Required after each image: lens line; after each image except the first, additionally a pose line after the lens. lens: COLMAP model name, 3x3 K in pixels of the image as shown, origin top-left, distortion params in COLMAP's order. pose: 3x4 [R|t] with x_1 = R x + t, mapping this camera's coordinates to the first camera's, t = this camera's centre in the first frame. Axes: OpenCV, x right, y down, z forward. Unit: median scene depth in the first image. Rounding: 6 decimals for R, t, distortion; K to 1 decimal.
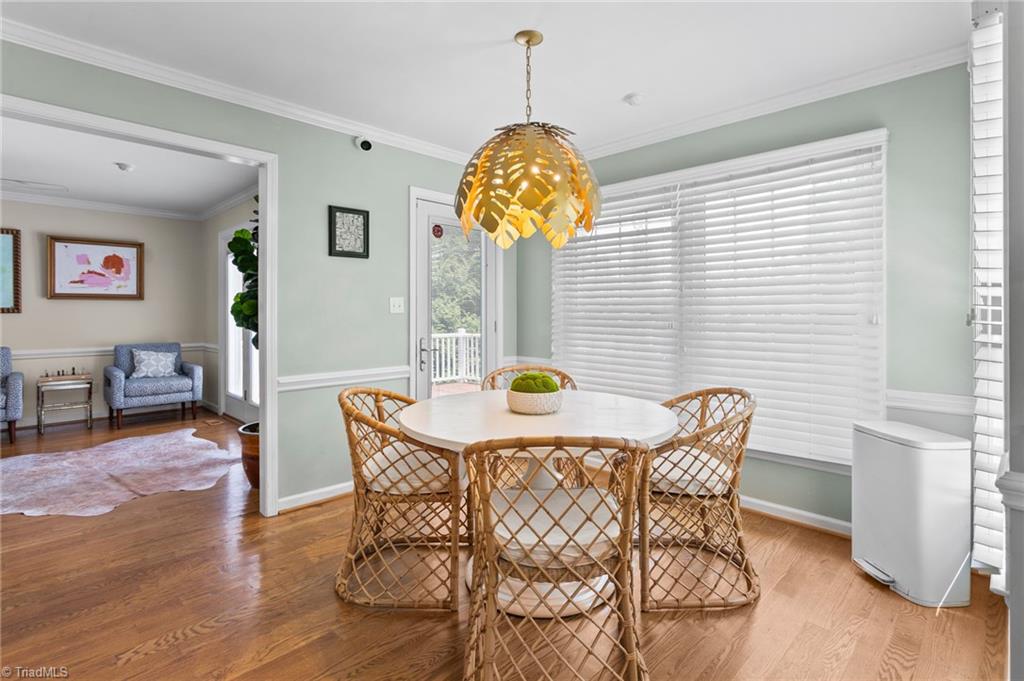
lens RADIAL K [[499.2, 0, 519.3], [0, 499.2, 312.5], [0, 0, 1]] dist [-0.001038, 0.001496]
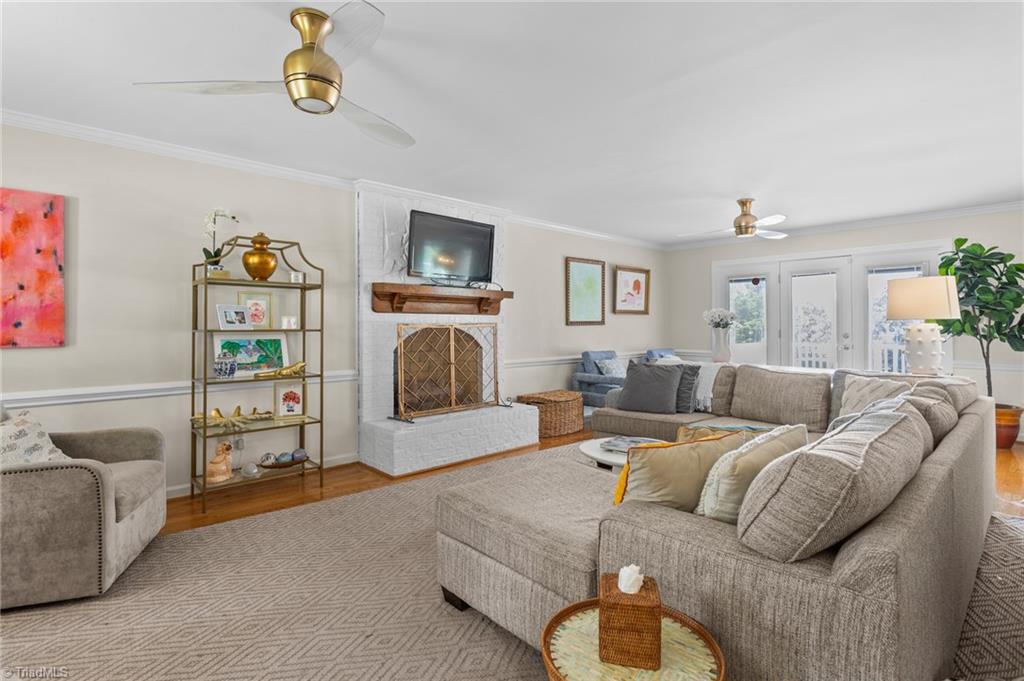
lens RADIAL K [[499.2, 0, 541.9], [0, 499.2, 318.6], [0, 0, 1]] dist [-0.001038, 0.001496]
pose [[0.999994, -0.000483, -0.003500, -1.087120], [0.000443, 0.999935, -0.011421, -0.000745], [0.003505, 0.011420, 0.999929, -0.289756]]
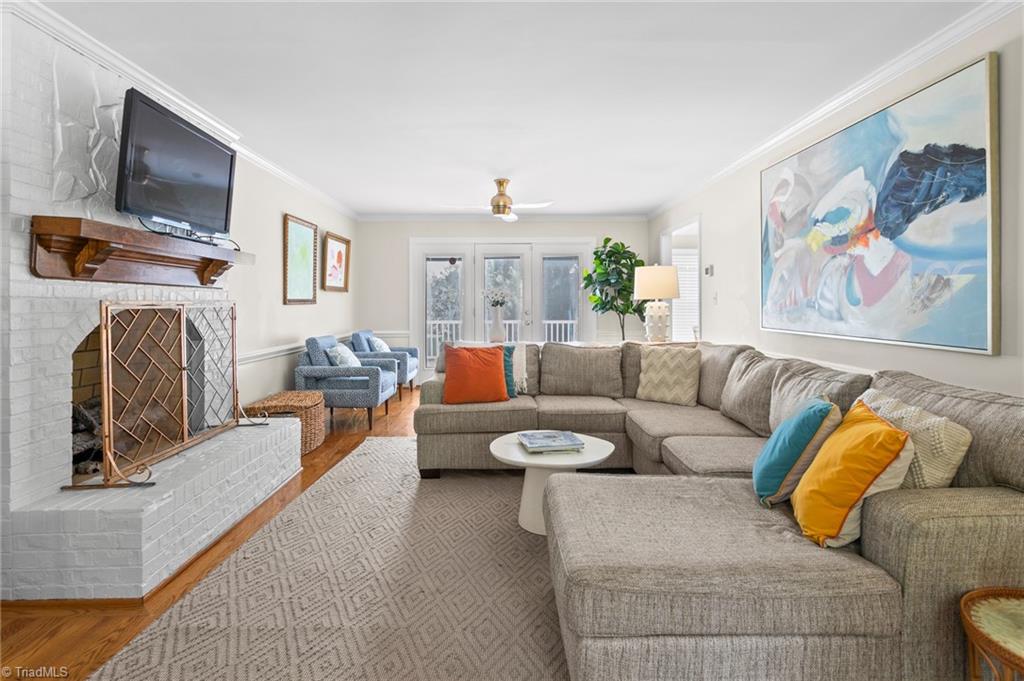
lens RADIAL K [[499.2, 0, 514.4], [0, 499.2, 302.8], [0, 0, 1]] dist [-0.001038, 0.001496]
pose [[0.693053, -0.000297, 0.720887, -1.376188], [0.002482, 0.999995, -0.001974, 0.001106], [-0.720882, 0.003157, 0.693050, -0.028050]]
